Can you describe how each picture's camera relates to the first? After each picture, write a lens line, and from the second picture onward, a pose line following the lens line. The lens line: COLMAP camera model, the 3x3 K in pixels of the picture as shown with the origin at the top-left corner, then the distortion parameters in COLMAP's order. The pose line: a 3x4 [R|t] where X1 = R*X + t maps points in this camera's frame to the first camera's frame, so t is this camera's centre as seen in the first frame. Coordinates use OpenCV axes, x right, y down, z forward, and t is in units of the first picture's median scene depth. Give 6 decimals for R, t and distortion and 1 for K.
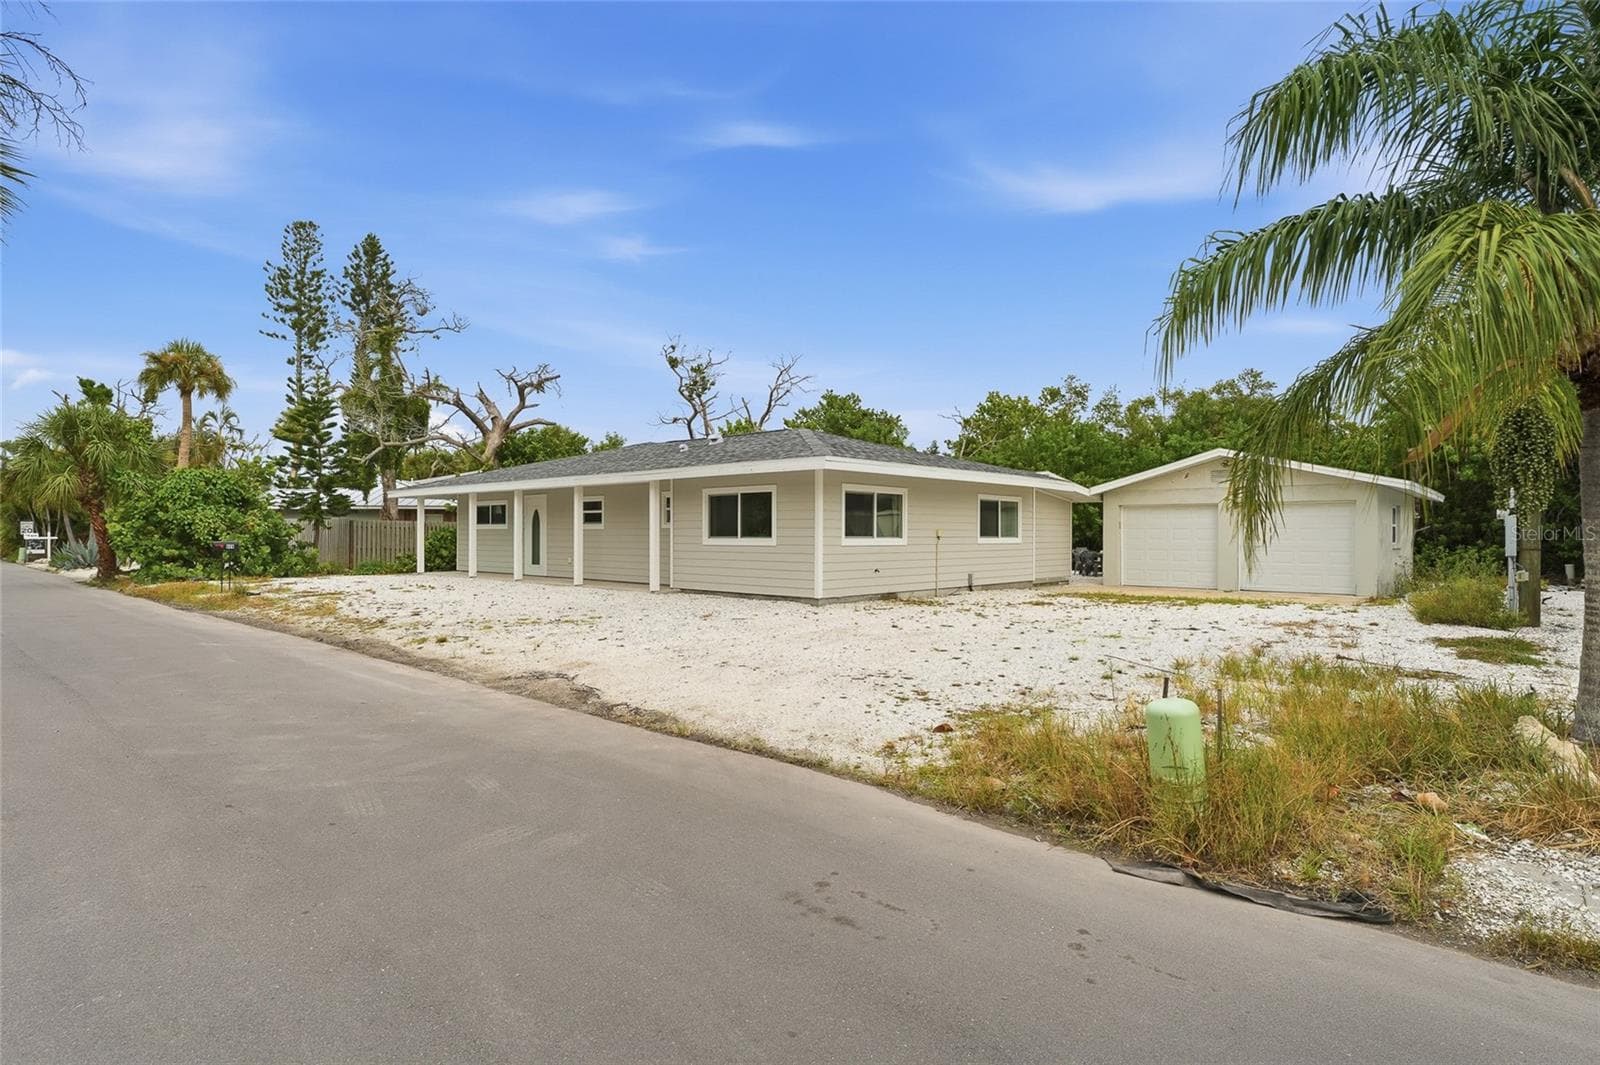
lens RADIAL K [[864.6, 0, 800.0], [0, 864.6, 532.5], [0, 0, 1]] dist [-0.006921, -0.000219]
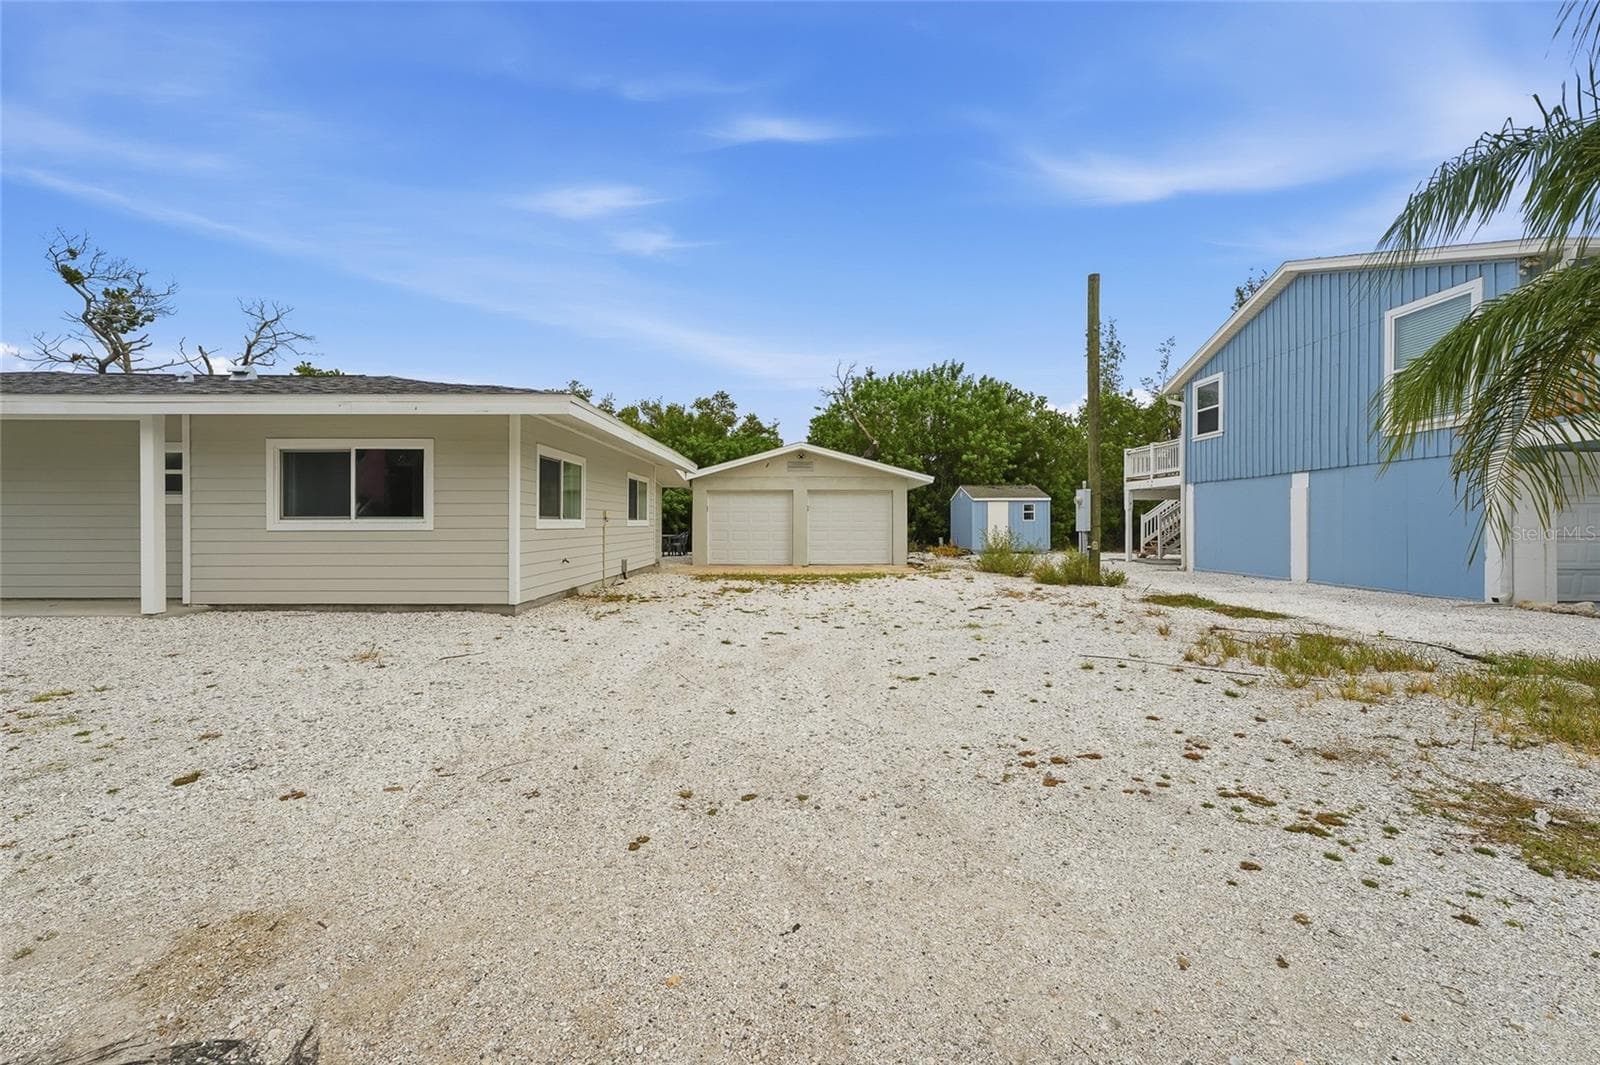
lens RADIAL K [[662.9, 0, 805.9], [0, 662.9, 522.4], [0, 0, 1]] dist [-0.016292, 0.011005]
pose [[0.734804, -0.003992, 0.678268, -0.123276], [0.001741, 0.999990, 0.003999, 0.005833], [-0.678277, -0.001757, 0.734804, 0.331517]]
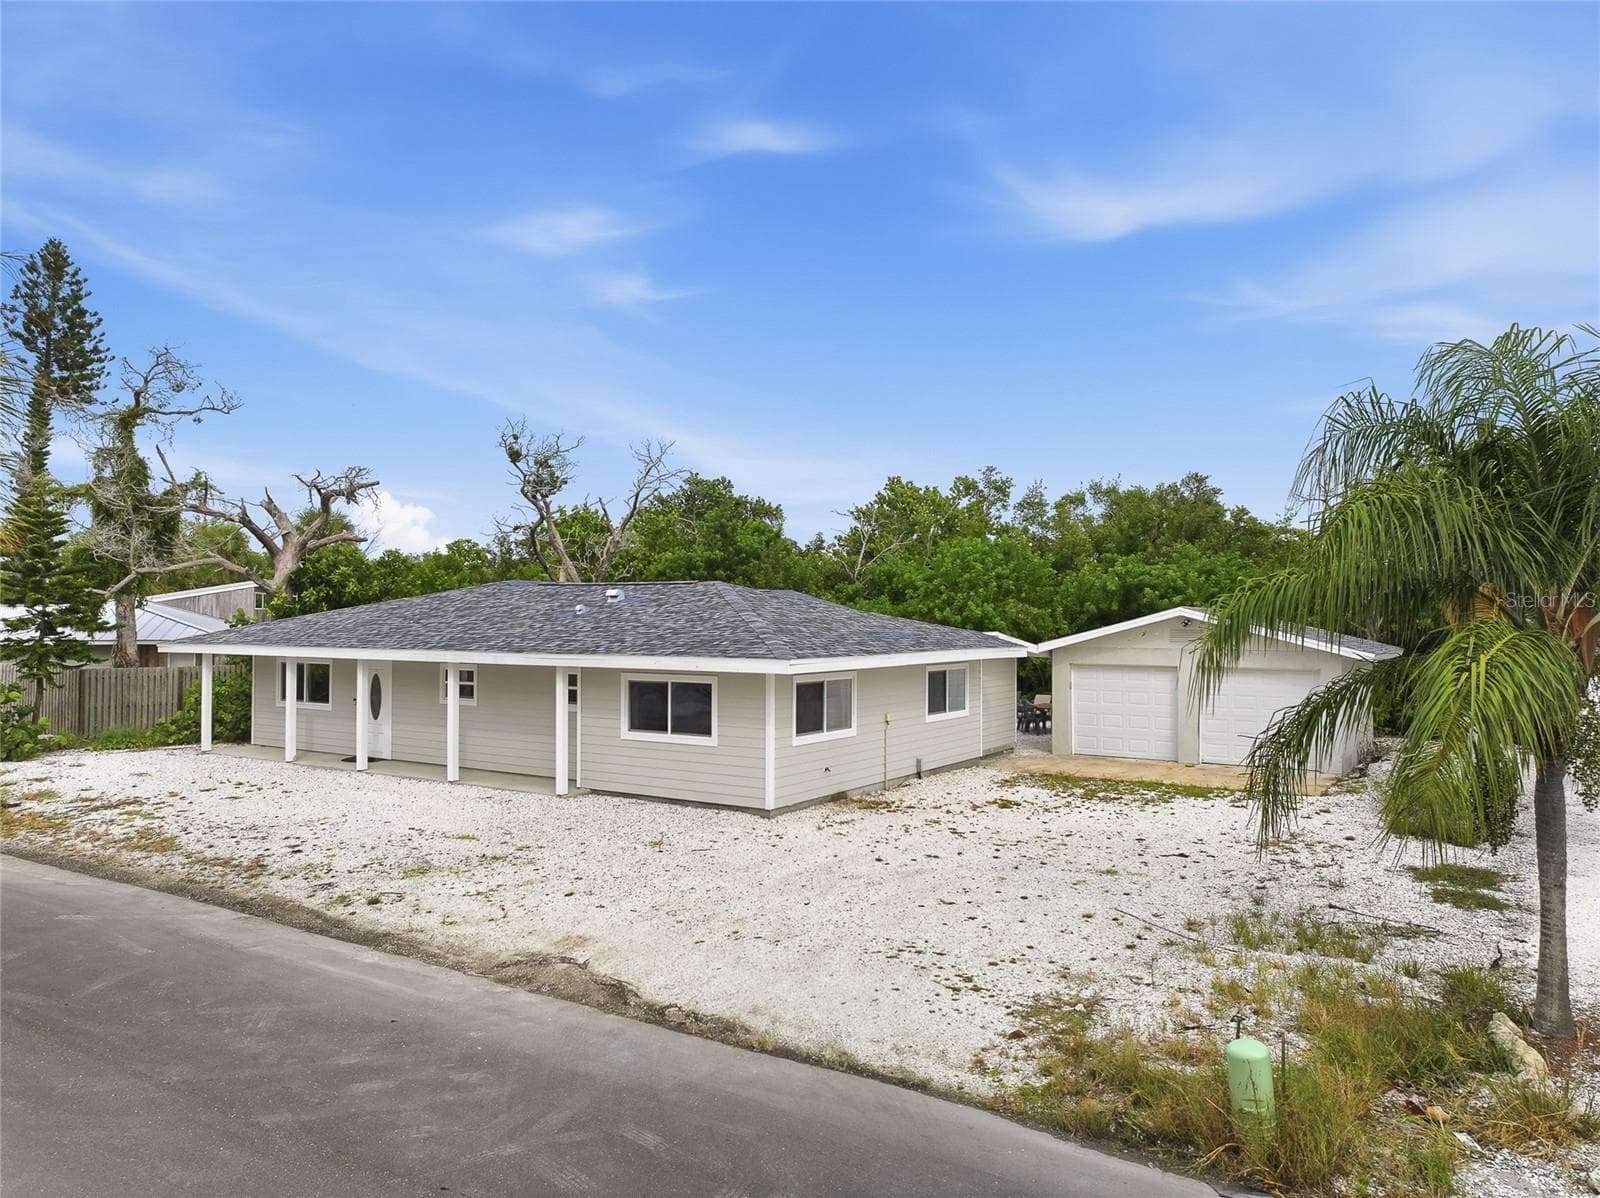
lens RADIAL K [[1142.9, 0, 806.1], [0, 1142.9, 598.8], [0, 0, 1]] dist [0.005513, 0.001752]
pose [[0.985485, 0.004084, 0.169716, -0.103601], [-0.002038, 0.999923, -0.012227, -0.091688], [-0.169752, 0.011703, 0.985417, -0.113473]]
